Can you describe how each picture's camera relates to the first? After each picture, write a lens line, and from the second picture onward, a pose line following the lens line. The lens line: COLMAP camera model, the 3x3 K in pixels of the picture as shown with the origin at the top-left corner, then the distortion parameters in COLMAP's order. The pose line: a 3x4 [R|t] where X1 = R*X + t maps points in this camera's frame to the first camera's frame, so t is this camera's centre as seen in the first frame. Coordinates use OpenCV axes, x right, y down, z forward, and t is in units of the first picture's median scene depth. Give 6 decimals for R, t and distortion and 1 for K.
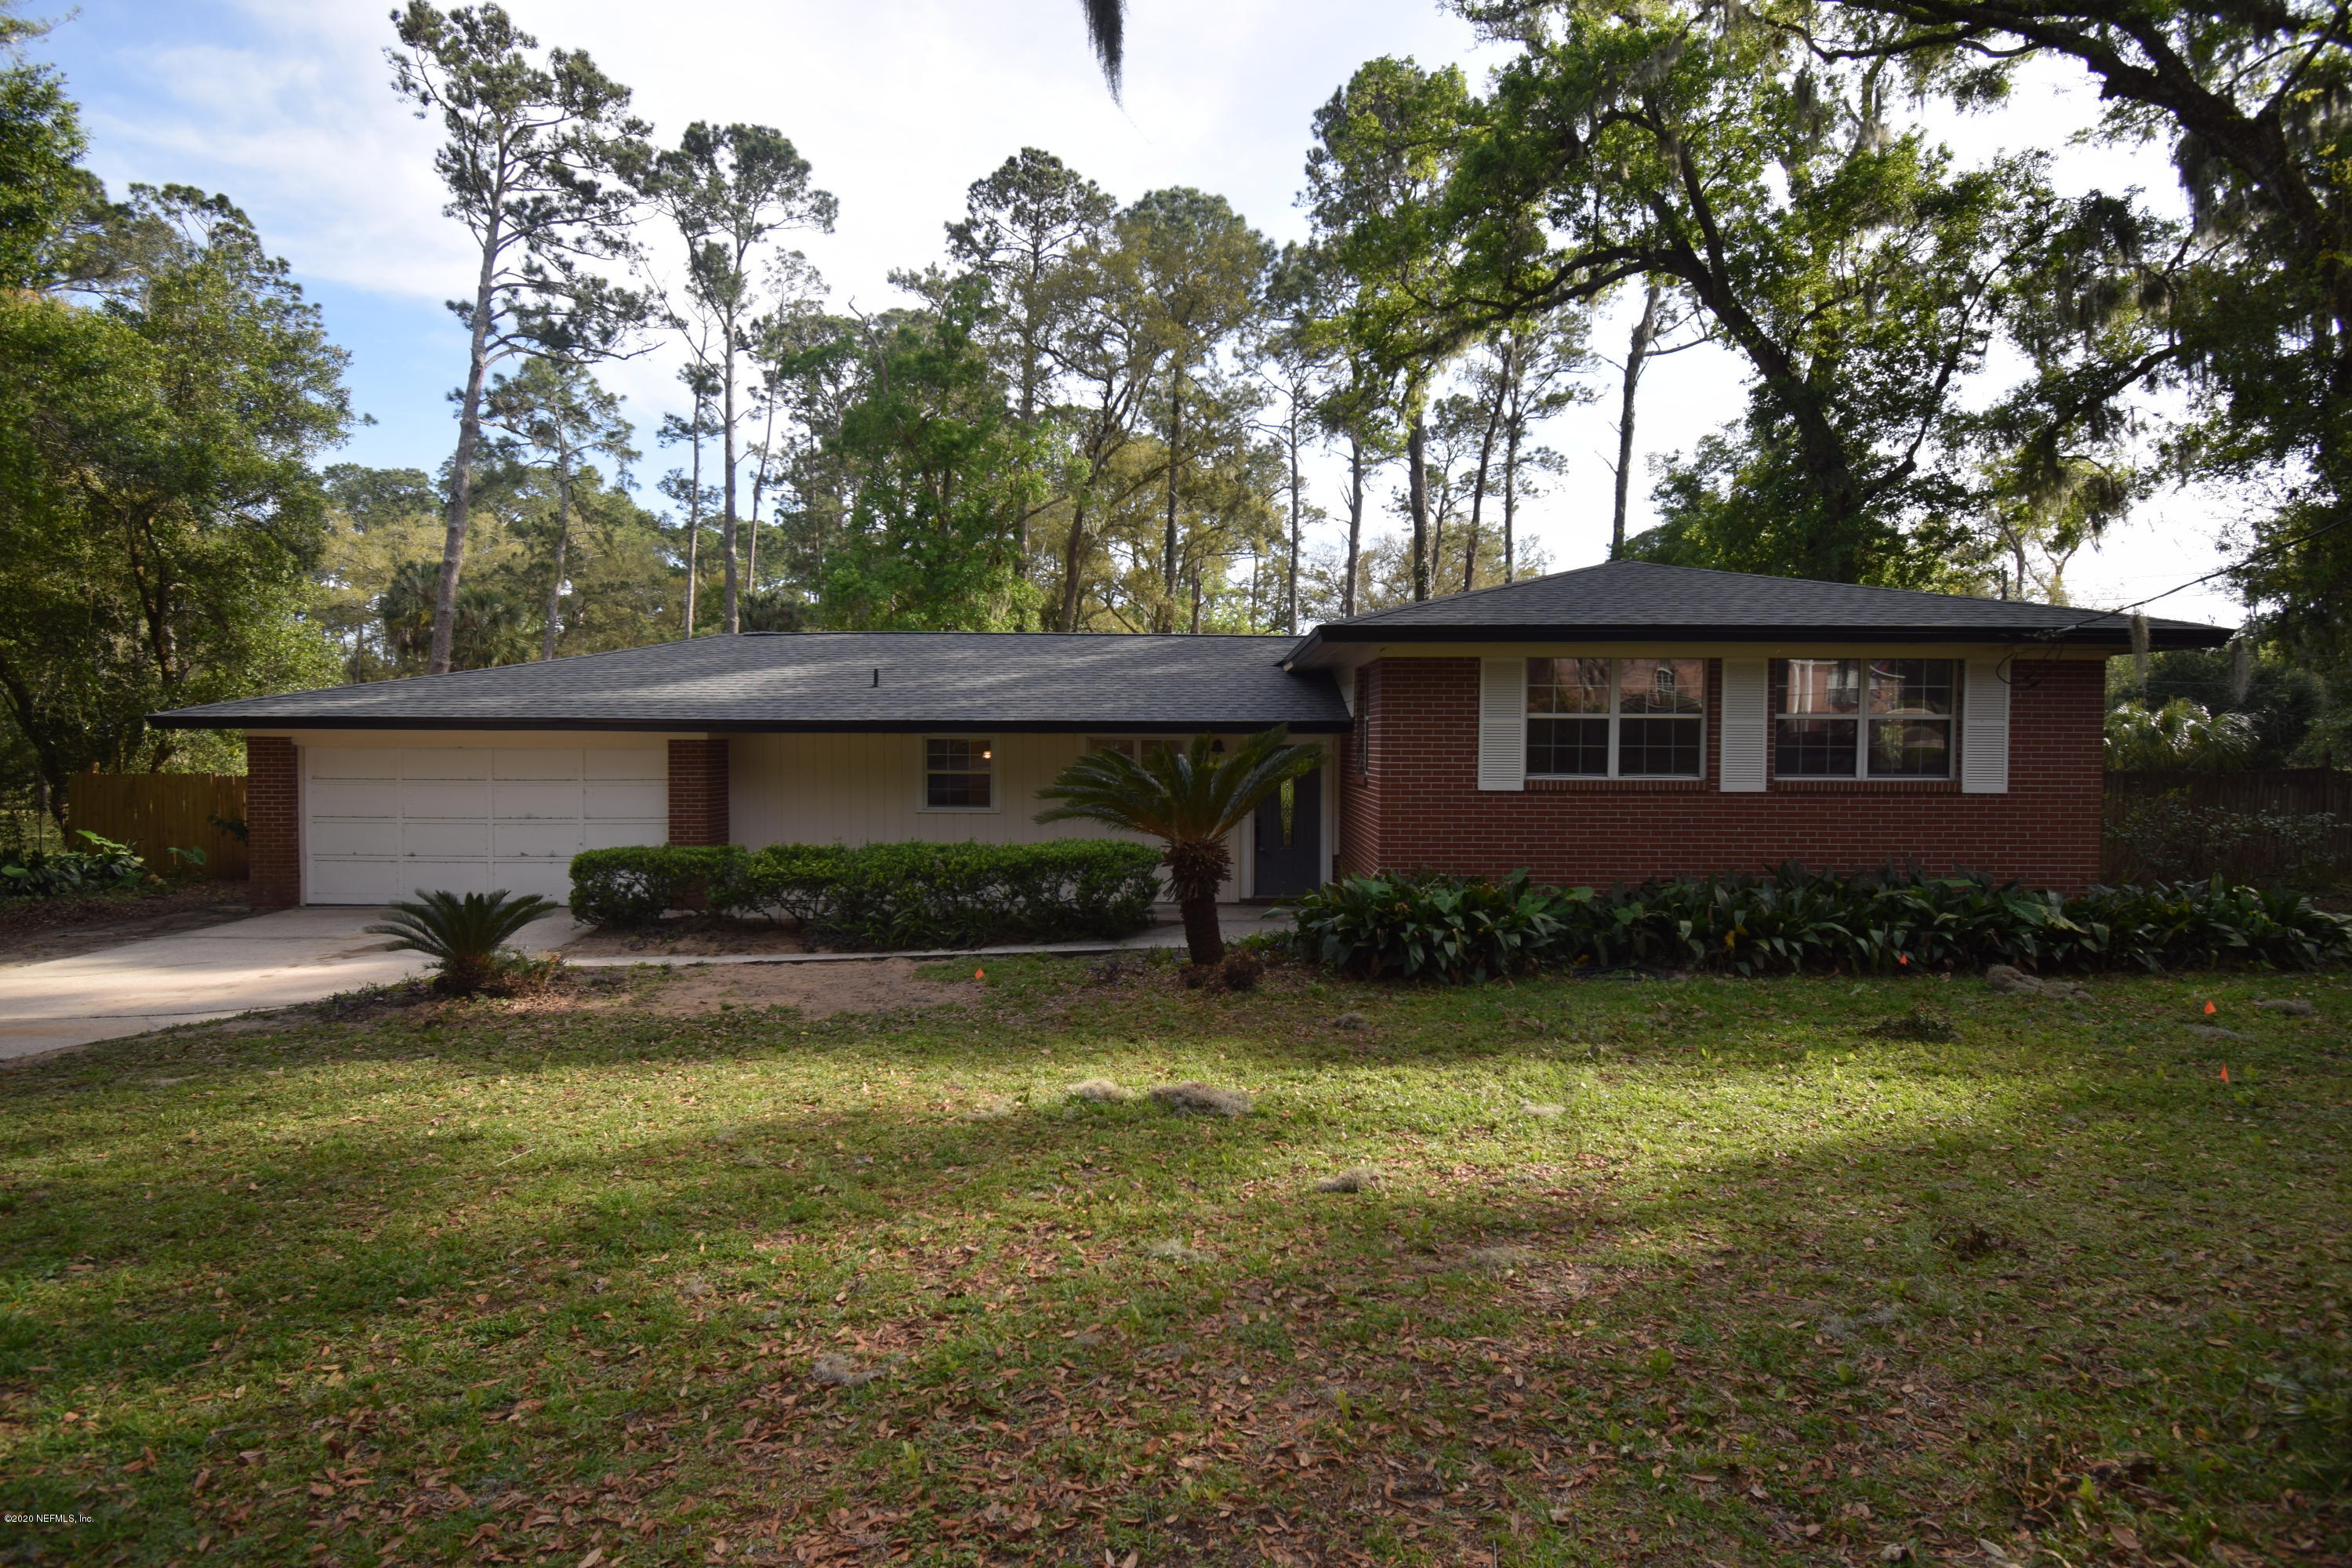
lens RADIAL K [[1104.5, 0, 1176.0], [0, 1104.5, 784.0], [0, 0, 1]] dist [0.001084, -0.005665]
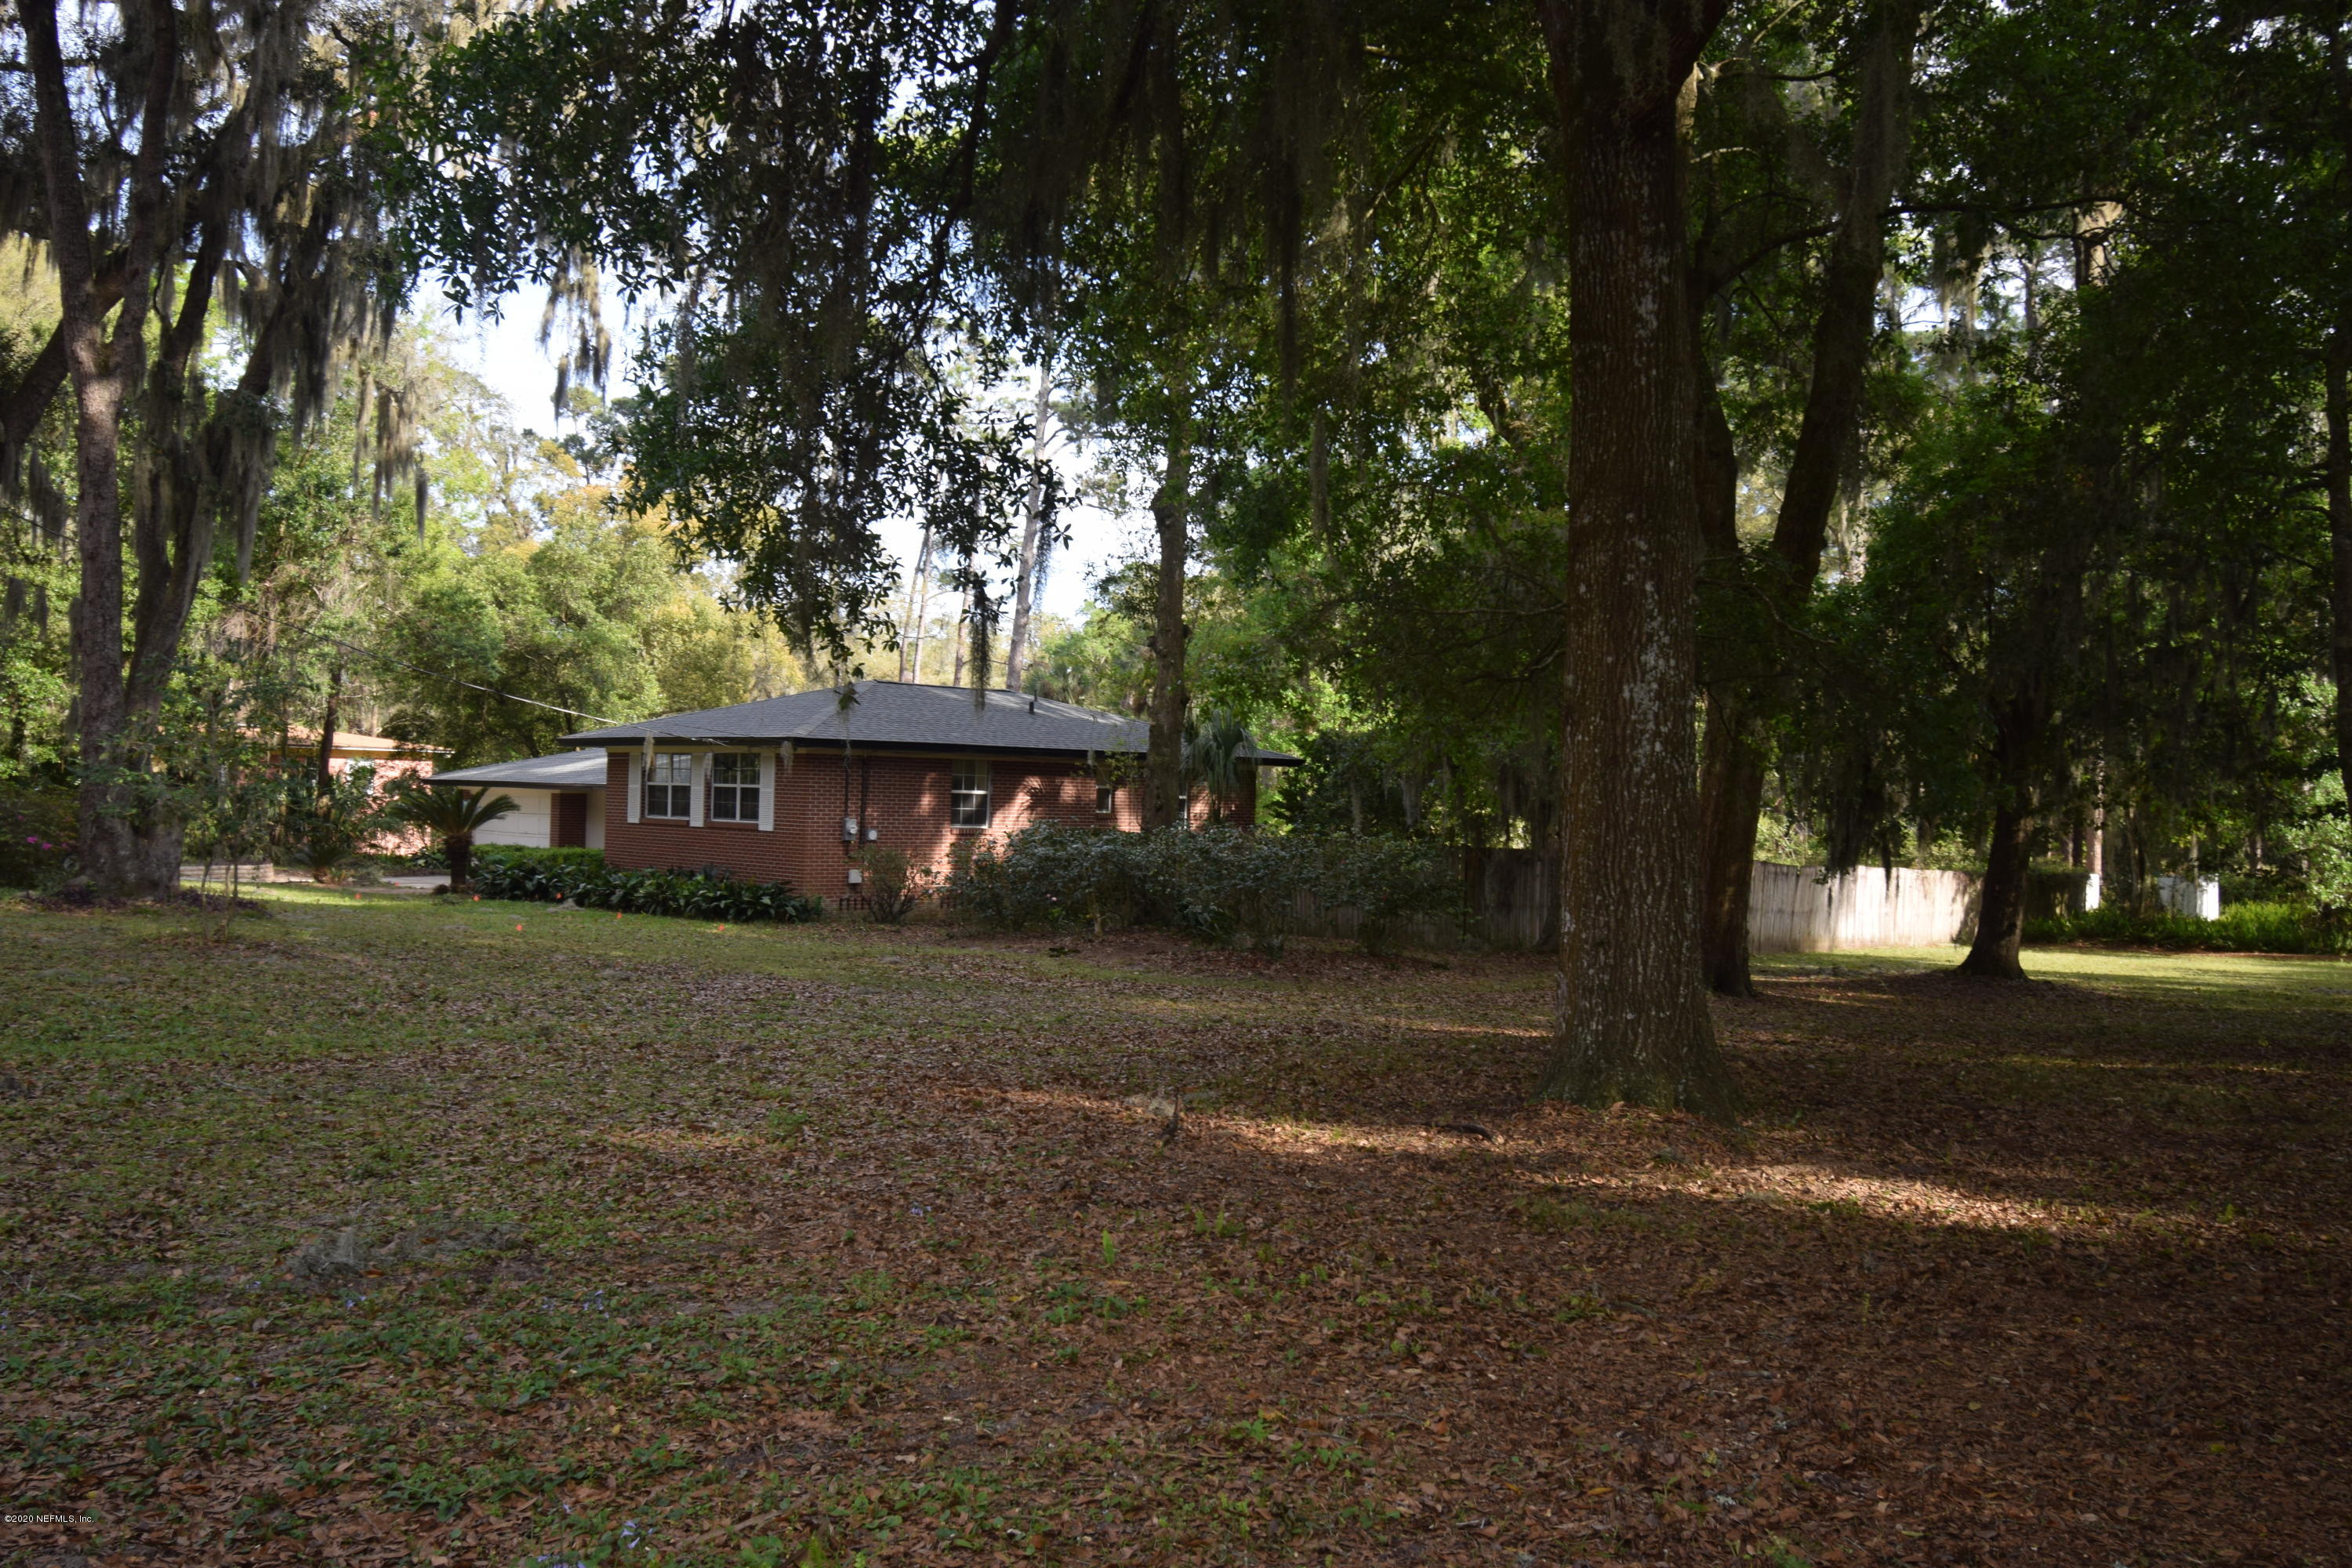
lens RADIAL K [[1941.1, 0, 1176.0], [0, 1941.1, 784.0], [0, 0, 1]] dist [-0.004251, -0.004227]
pose [[0.695947, 0.012801, -0.717979, 0.646096], [-0.067099, 0.996626, -0.047271, 0.006761], [0.714951, 0.081074, 0.694458, -0.127947]]
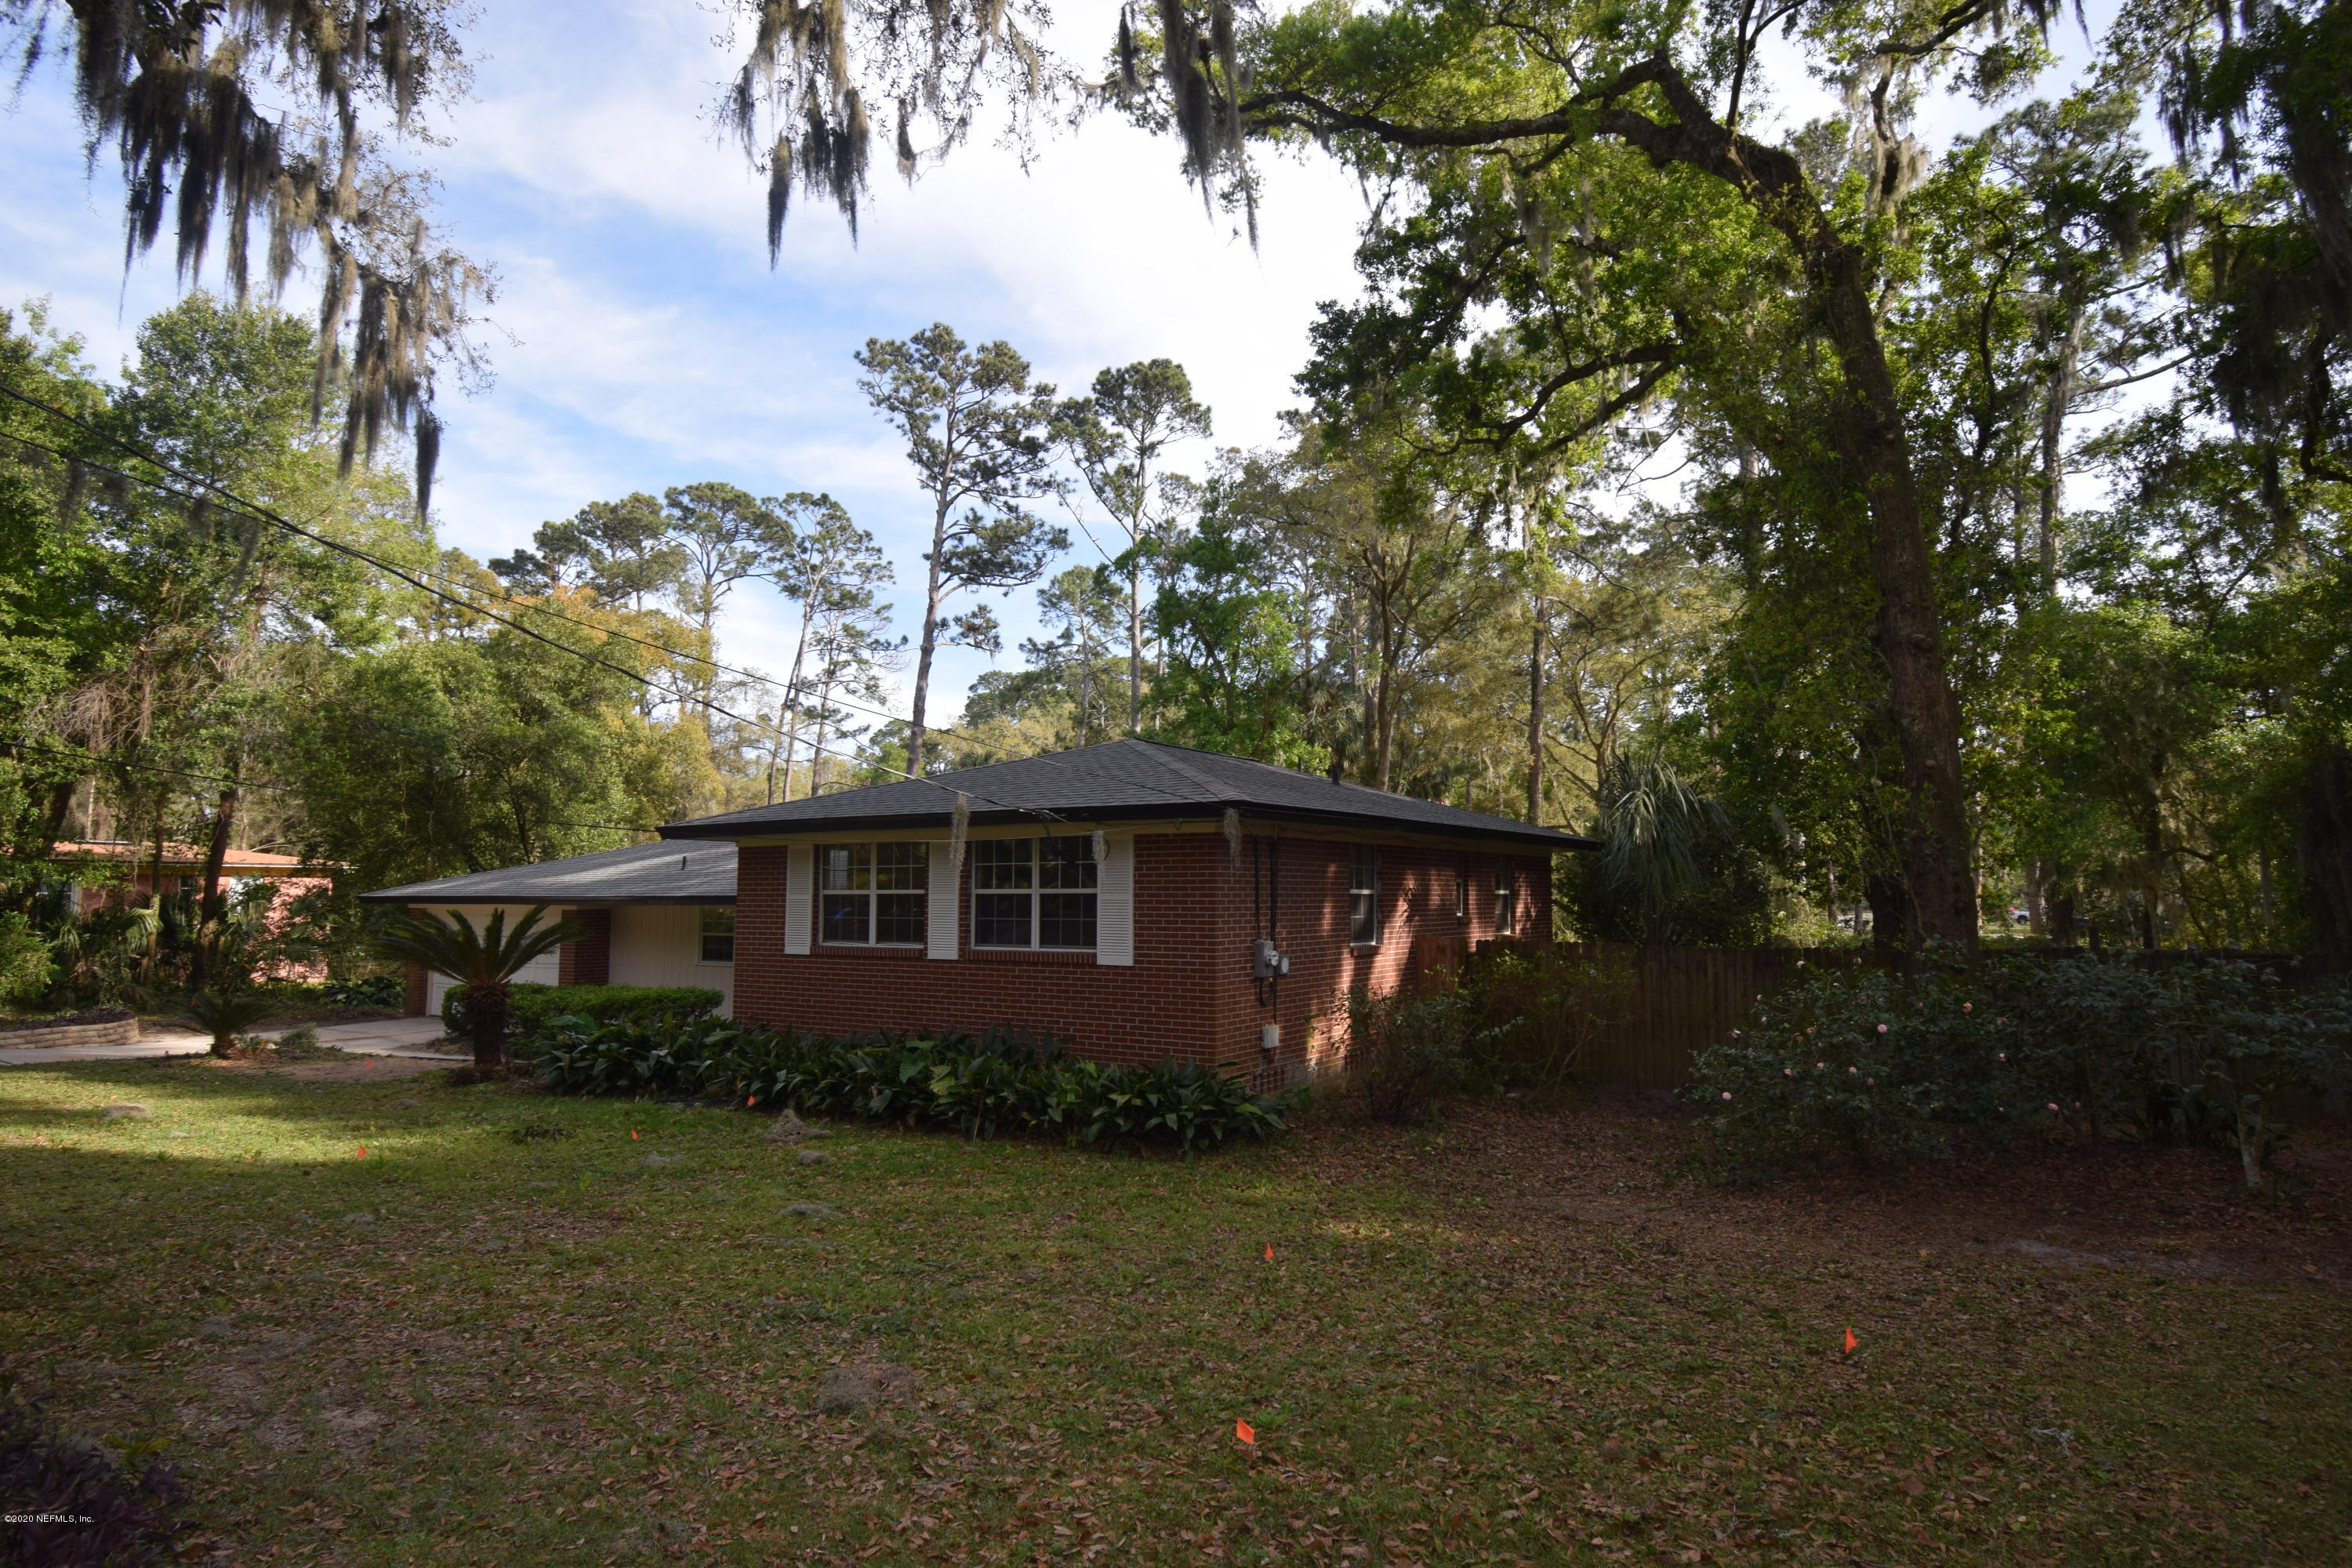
lens RADIAL K [[1256.3, 0, 1176.0], [0, 1256.3, 784.0], [0, 0, 1]] dist [-0.024540, -0.000401]
pose [[0.859575, -0.048323, -0.508719, 0.264764], [-0.027678, 0.989655, -0.140774, 0.000691], [0.510259, 0.135086, 0.849345, 0.001761]]
